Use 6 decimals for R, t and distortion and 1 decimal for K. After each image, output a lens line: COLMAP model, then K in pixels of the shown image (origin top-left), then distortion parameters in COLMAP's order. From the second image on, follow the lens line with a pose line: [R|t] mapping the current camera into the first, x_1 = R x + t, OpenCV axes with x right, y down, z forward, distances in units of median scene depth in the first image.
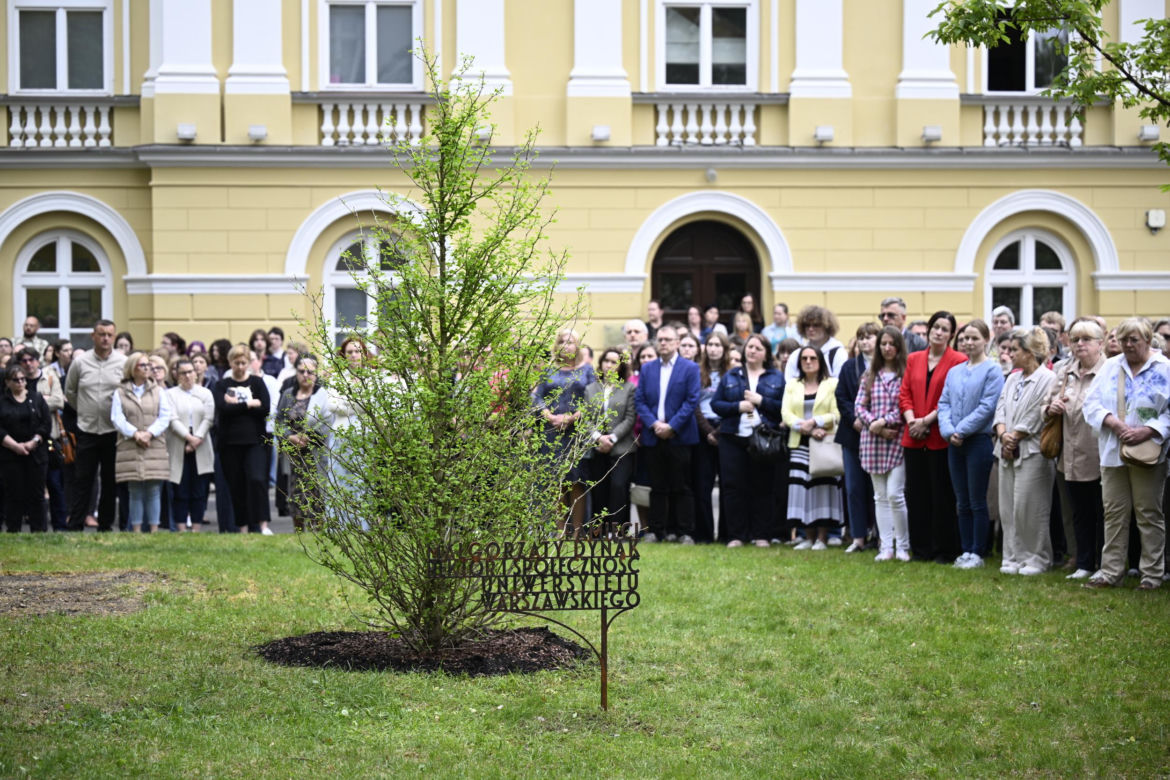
lens RADIAL K [[2309.8, 0, 577.9], [0, 2309.8, 388.4], [0, 0, 1]] dist [0.022782, -0.230503]
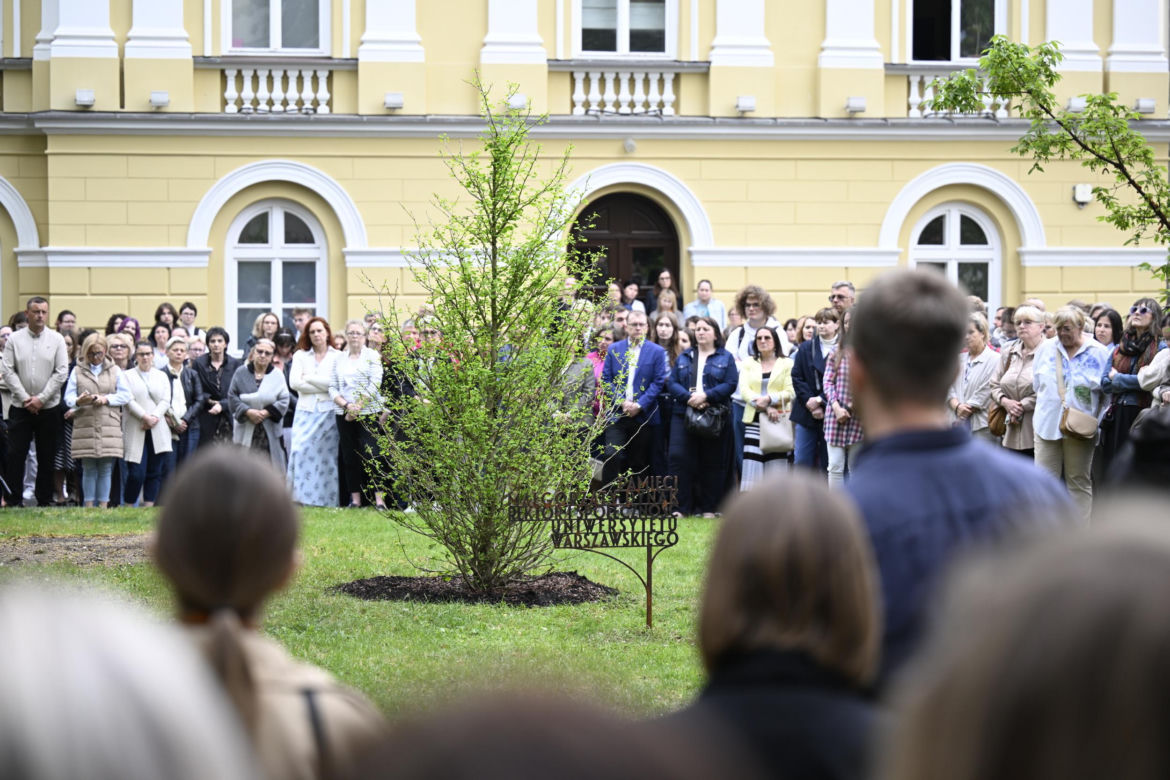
lens RADIAL K [[2764.8, 0, 585.5], [0, 2764.8, 390.7], [0, 0, 1]] dist [-0.006991, -0.022201]
pose [[0.997601, 0.000372, 0.069223, -0.073740], [-0.000980, 0.999961, 0.008756, -0.000205], [-0.069217, -0.008803, 0.997563, -0.275914]]
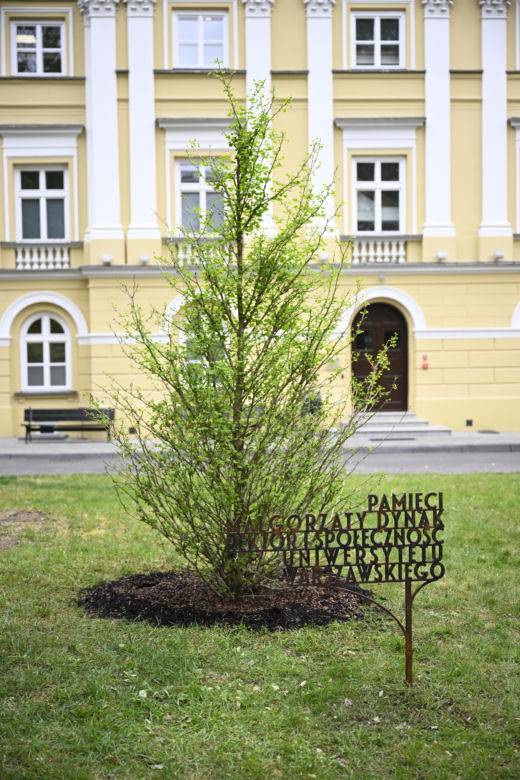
lens RADIAL K [[980.2, 0, 263.5], [0, 980.2, 394.2], [0, 0, 1]] dist [0.005852, 0.027616]
pose [[0.999251, -0.011214, -0.037027, -0.019817], [0.011058, 0.999929, -0.004402, 0.010490], [0.037074, 0.003989, 0.999305, 0.345204]]
